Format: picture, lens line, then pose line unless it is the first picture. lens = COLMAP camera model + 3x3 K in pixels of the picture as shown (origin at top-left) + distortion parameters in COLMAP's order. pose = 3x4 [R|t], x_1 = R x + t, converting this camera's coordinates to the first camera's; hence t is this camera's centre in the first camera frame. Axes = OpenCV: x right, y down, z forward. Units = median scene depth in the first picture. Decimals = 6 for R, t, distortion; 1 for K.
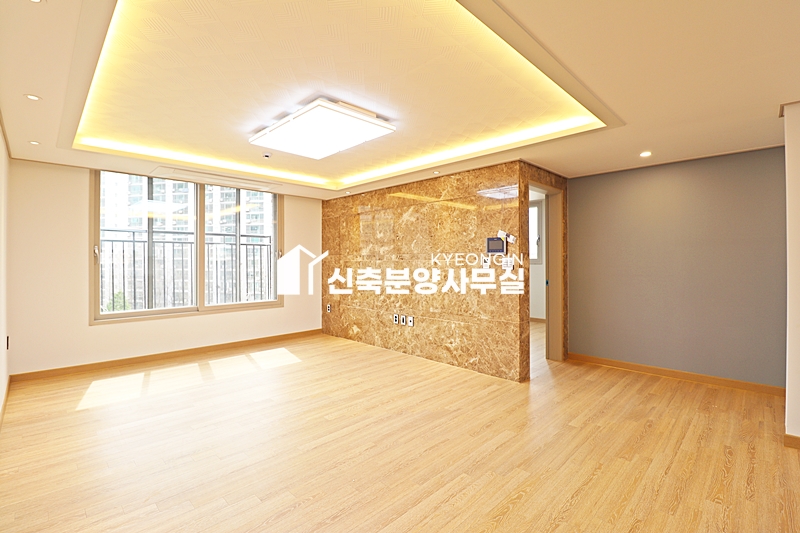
lens RADIAL K [[369.9, 0, 407.3], [0, 369.9, 261.1], [0, 0, 1]] dist [-0.009518, -0.007595]
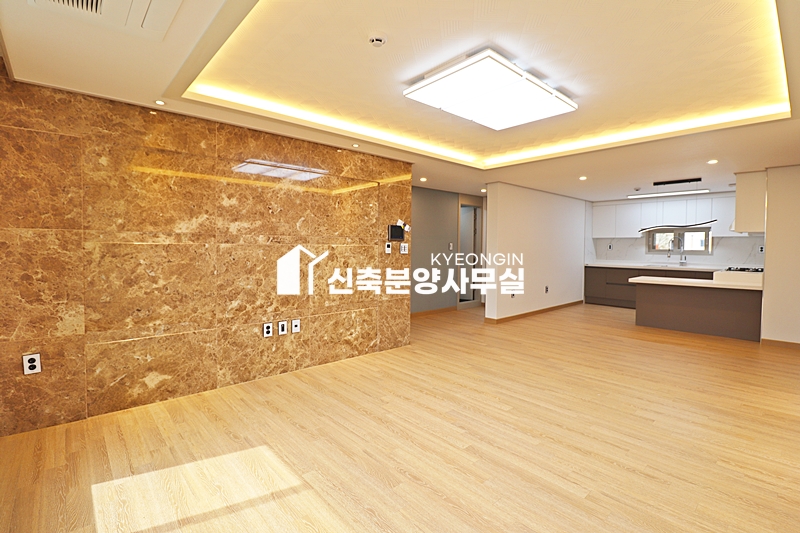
lens RADIAL K [[369.9, 0, 402.1], [0, 369.9, 259.1], [0, 0, 1]] dist [-0.009518, -0.007595]
pose [[0.059555, -0.031986, 0.997712, -0.851710], [-0.007375, 0.999445, 0.032481, 0.002160], [-0.998198, -0.009292, 0.059286, 0.879340]]
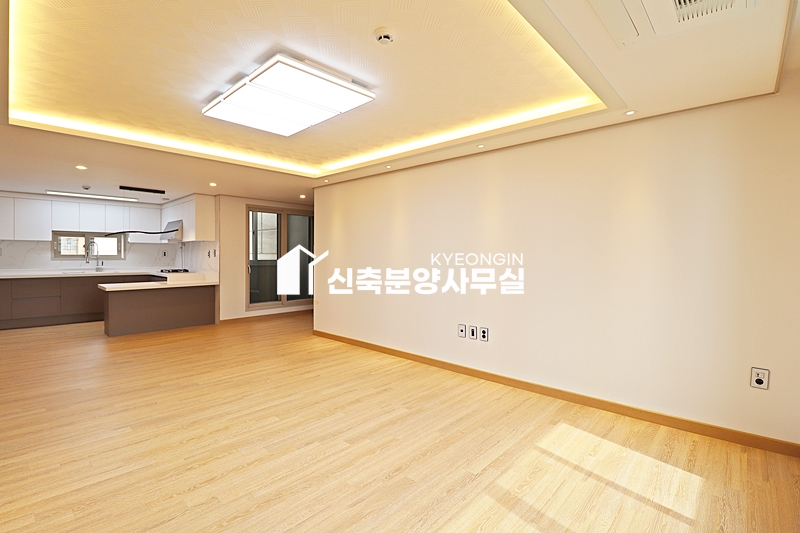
lens RADIAL K [[369.9, 0, 400.5], [0, 369.9, 254.4], [0, 0, 1]] dist [-0.009518, -0.007595]
pose [[-0.999758, -0.001806, -0.021911, -0.370725], [-0.001781, 0.999998, -0.001174, 0.001391], [0.021913, -0.001135, -0.999759, 1.406258]]
